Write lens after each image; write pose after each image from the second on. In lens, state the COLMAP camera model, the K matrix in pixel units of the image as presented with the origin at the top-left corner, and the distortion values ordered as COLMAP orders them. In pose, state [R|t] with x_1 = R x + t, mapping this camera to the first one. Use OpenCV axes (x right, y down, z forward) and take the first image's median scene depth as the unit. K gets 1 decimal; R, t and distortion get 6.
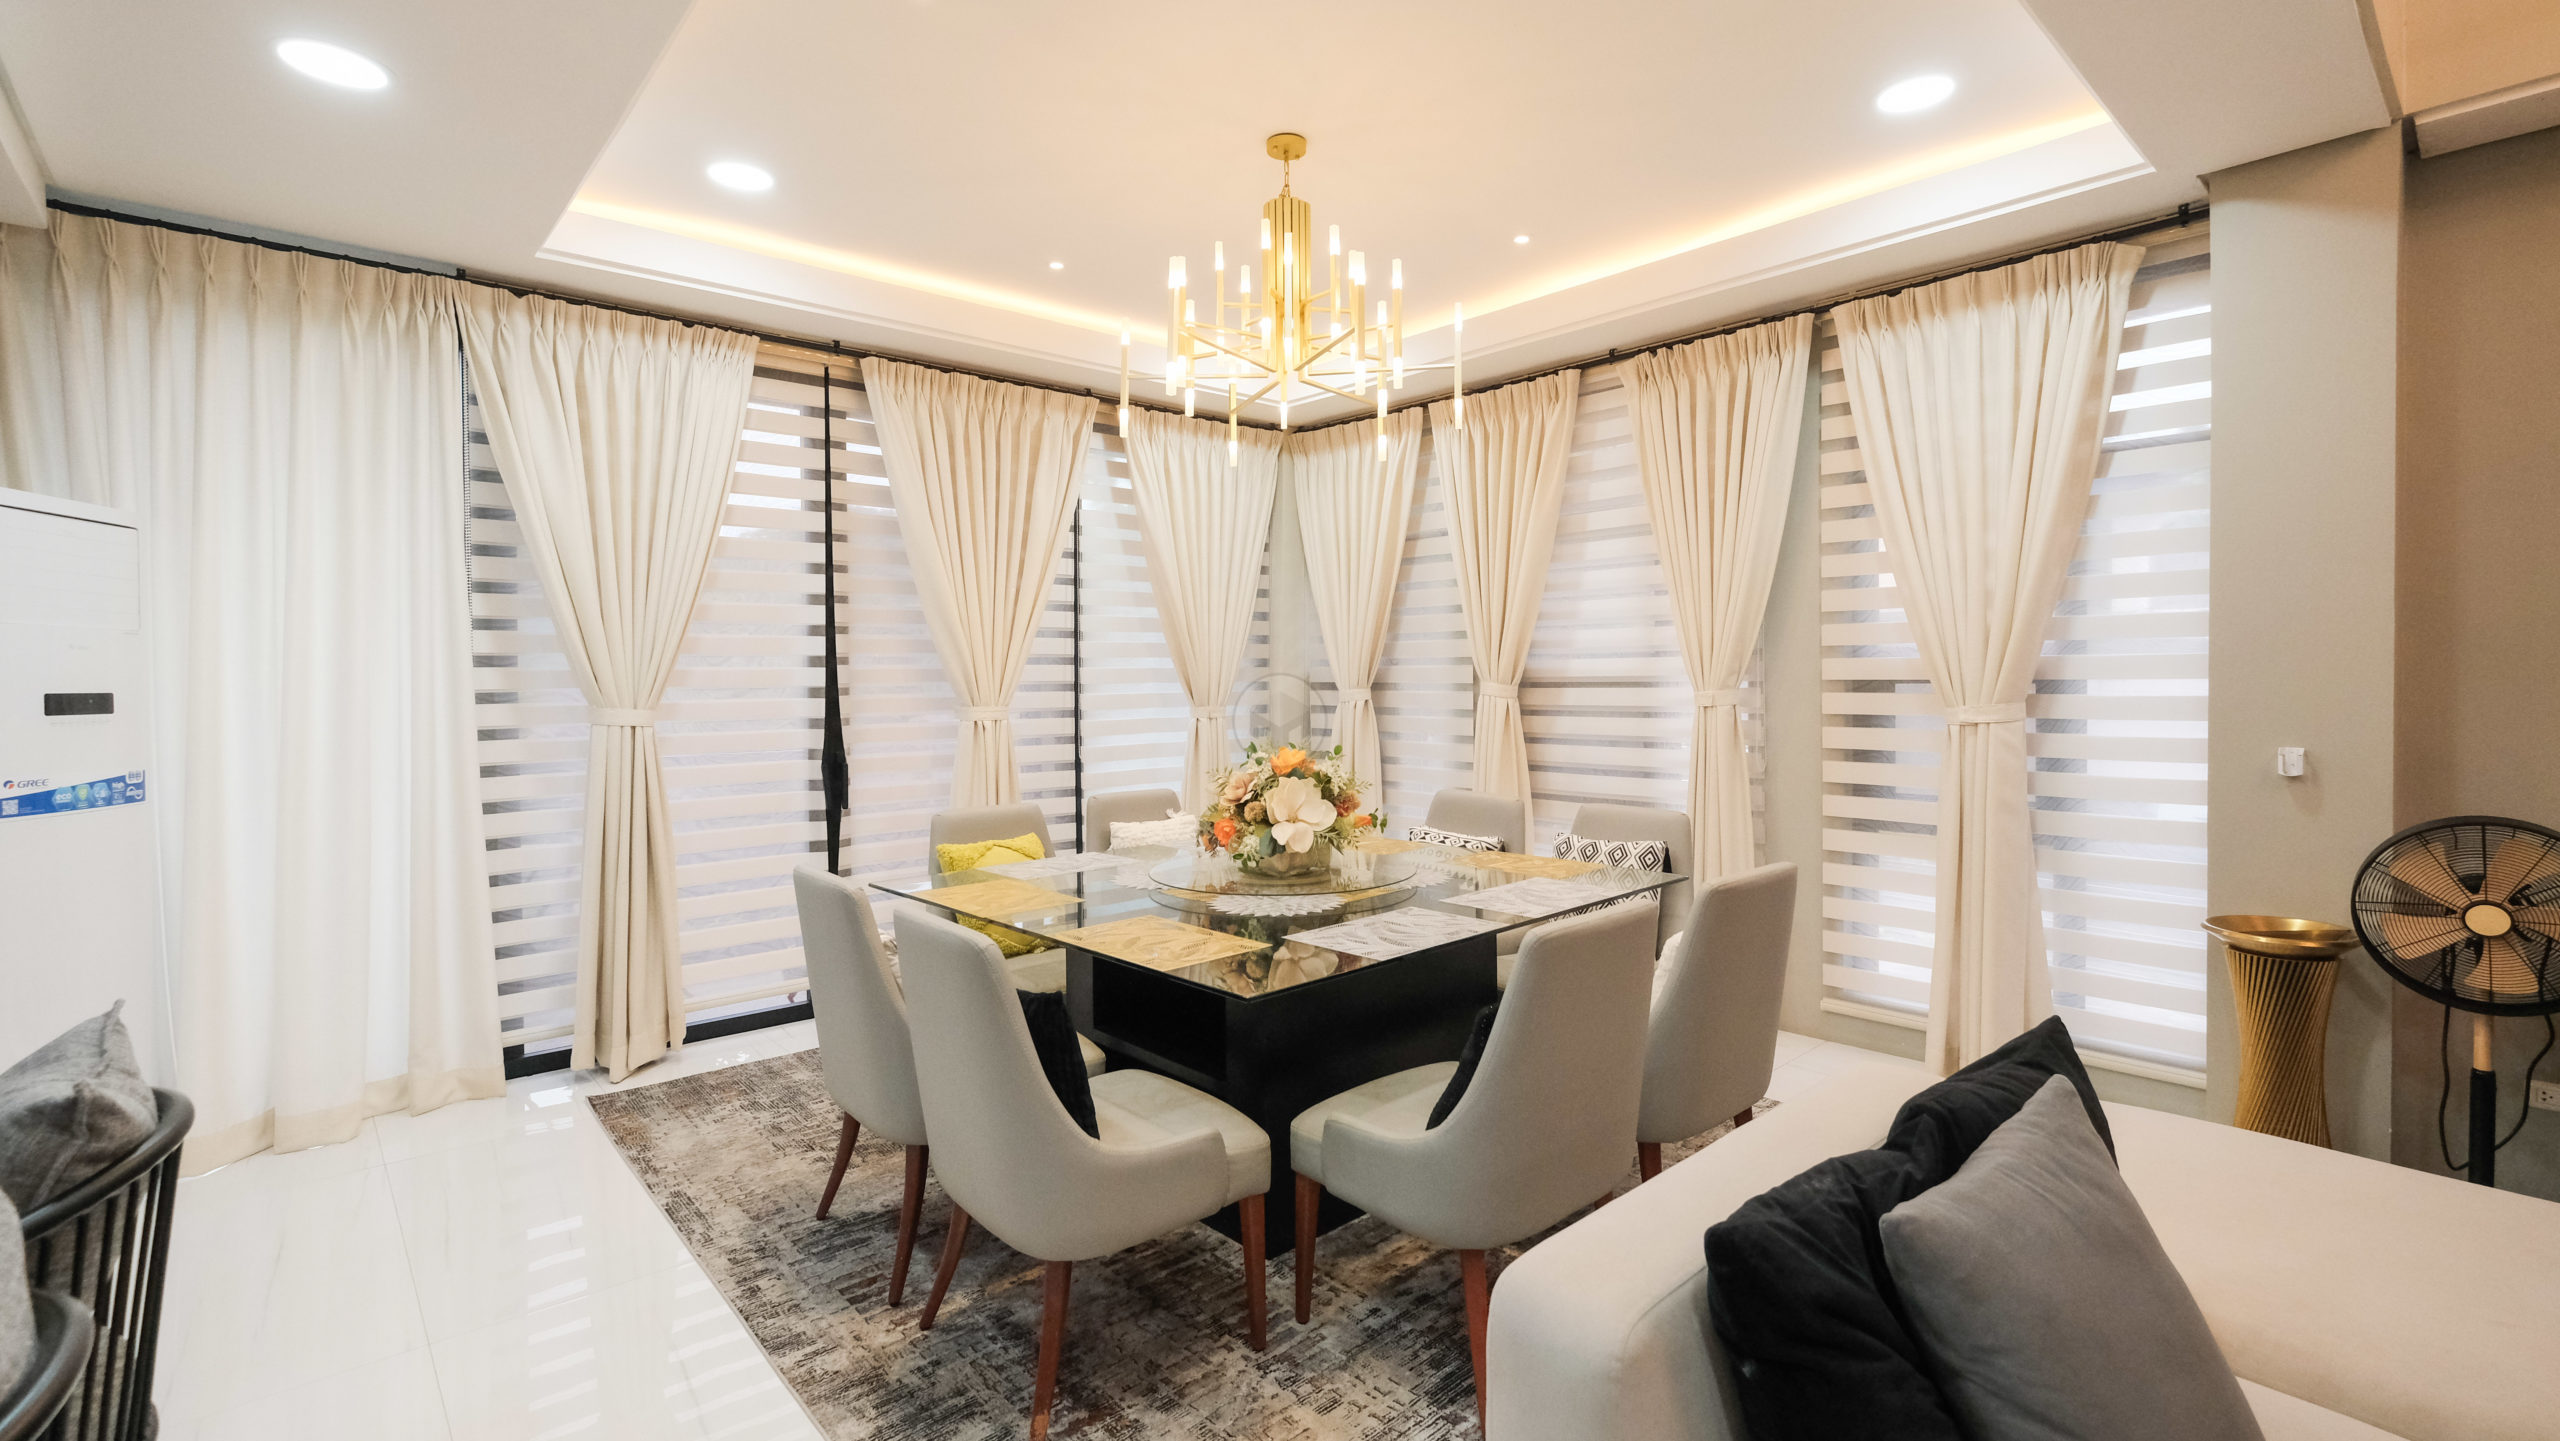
lens RADIAL K [[1120.8, 0, 1269.2], [0, 1120.8, 697.2], [0, 0, 1]] dist [-0.002083, -0.000738]
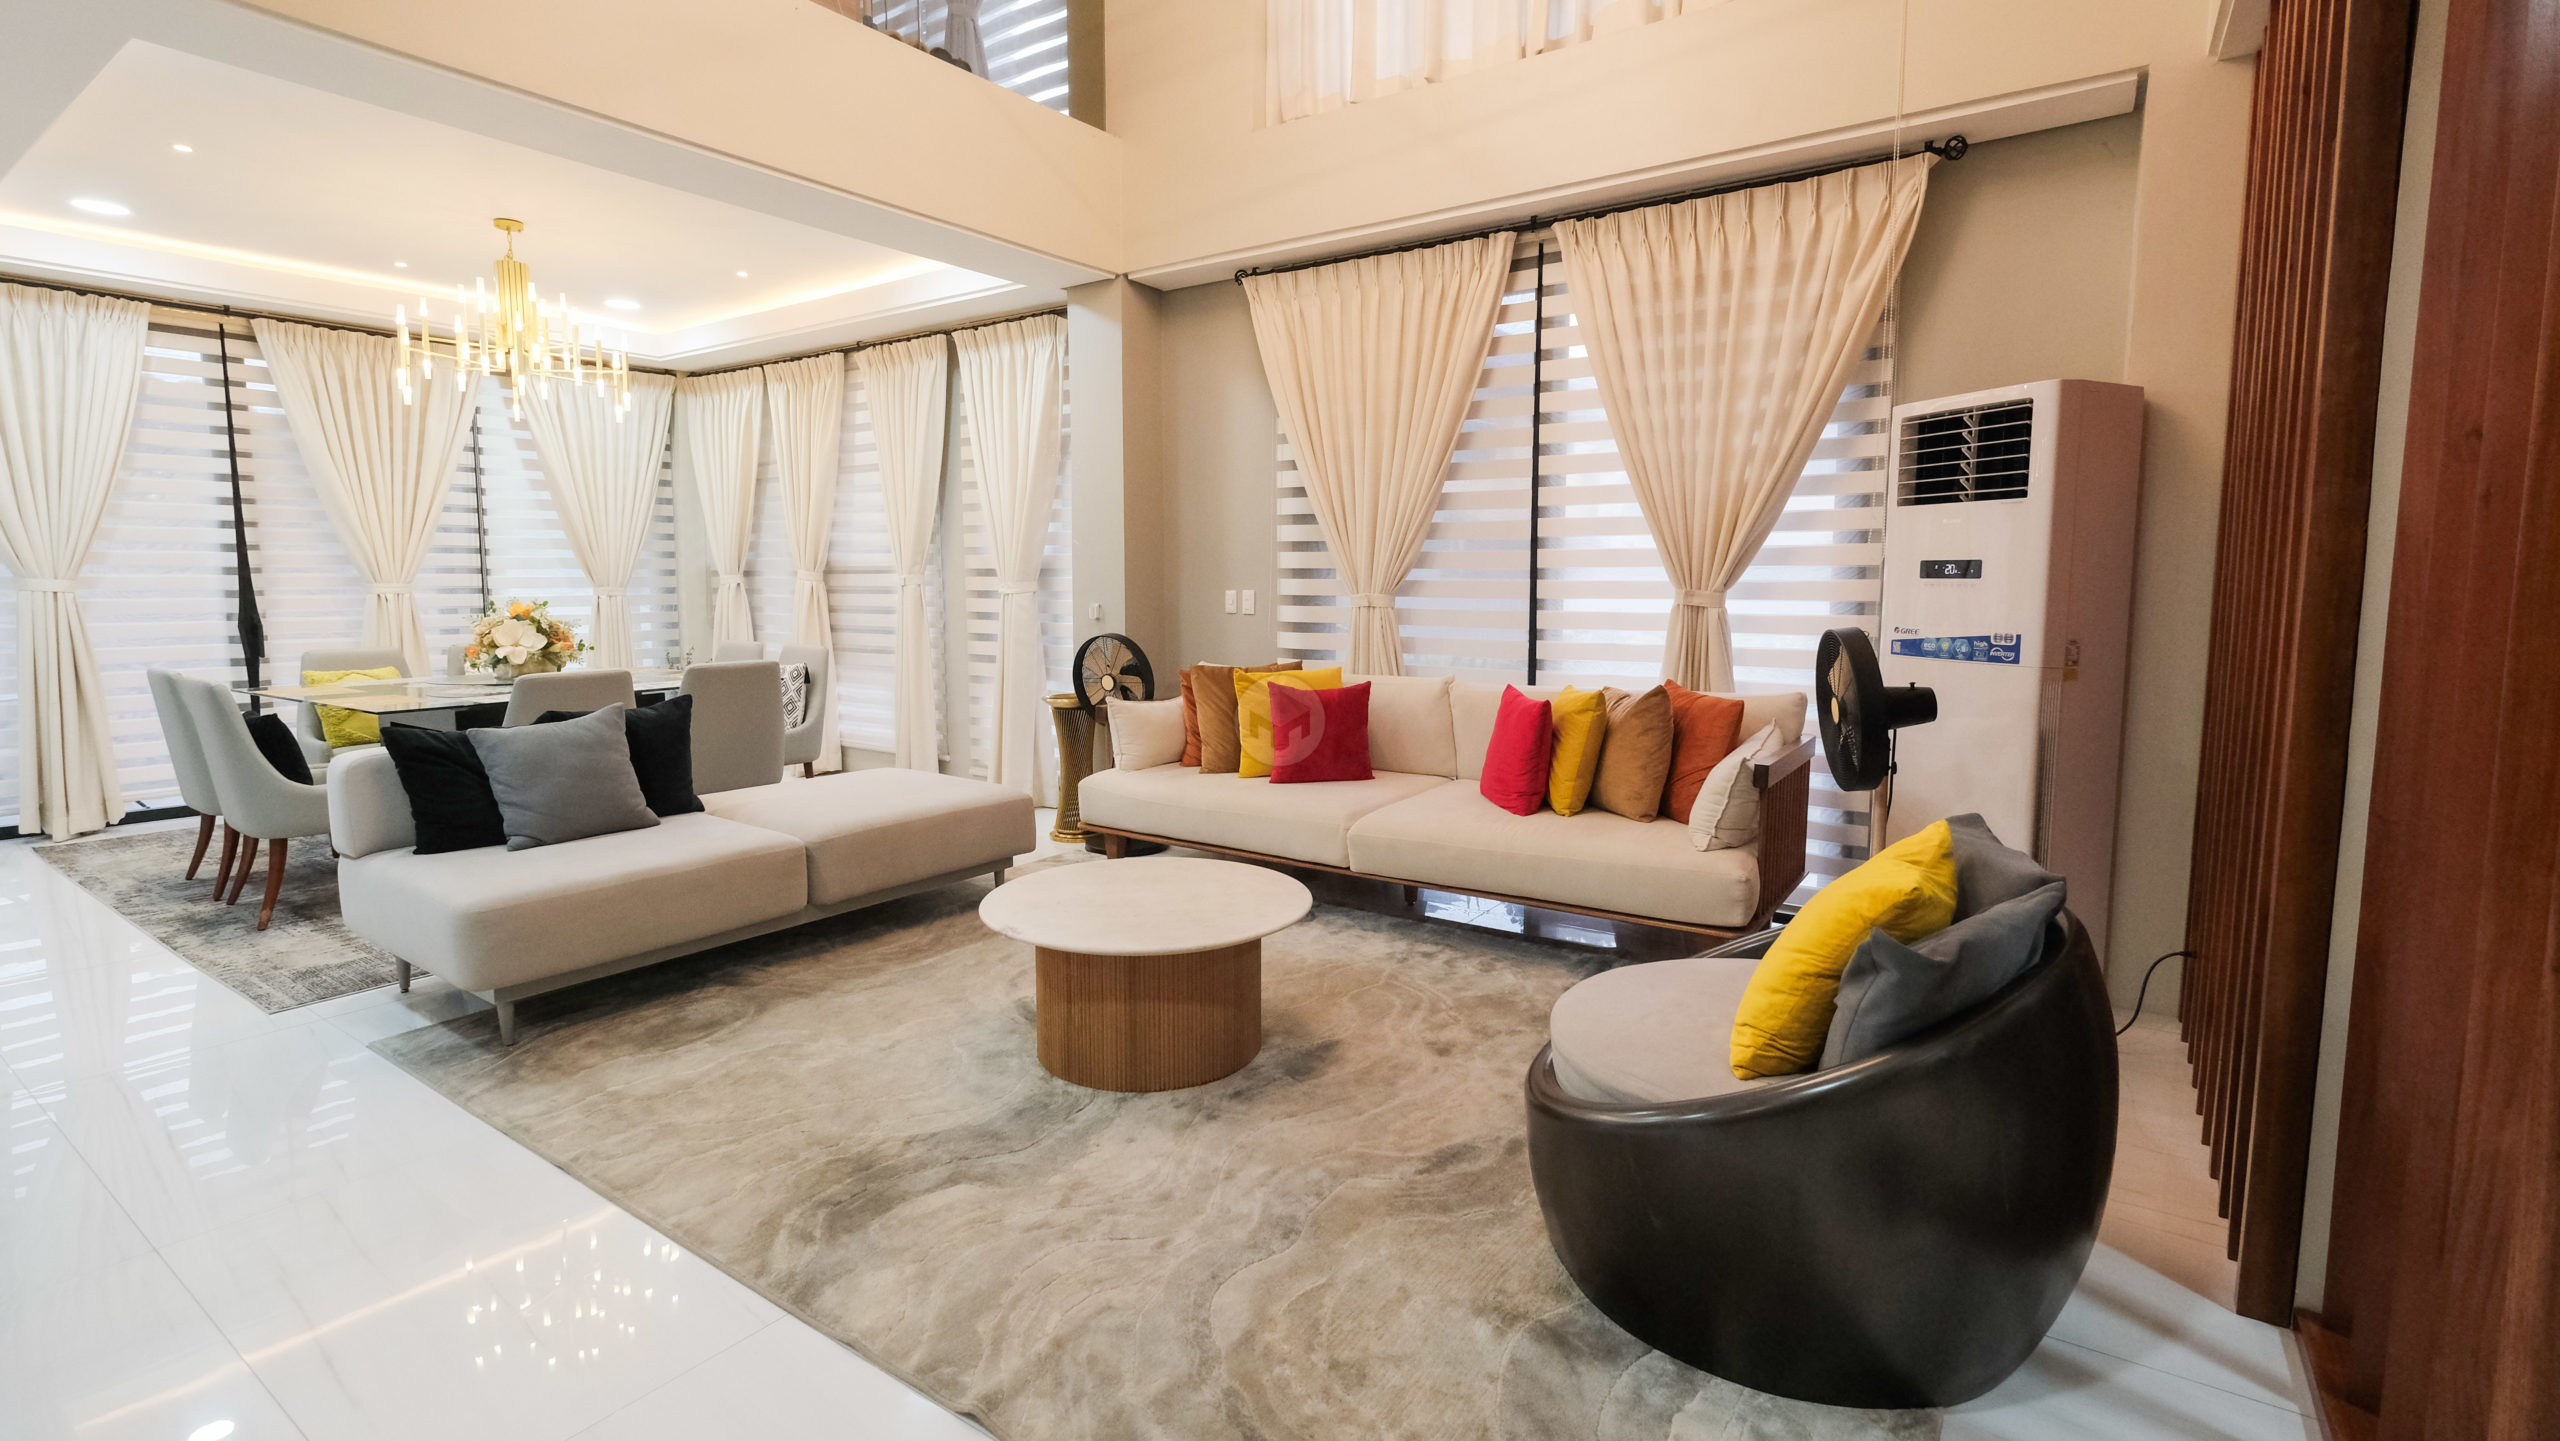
lens RADIAL K [[1150.2, 0, 1280.6], [0, 1150.2, 697.1], [0, 0, 1]] dist [-0.002433, 0.000397]
pose [[0.972519, -0.014622, 0.232362, 0.499950], [-0.005018, 0.996478, 0.083705, 0.025198], [-0.232767, -0.082570, 0.969021, -0.641825]]
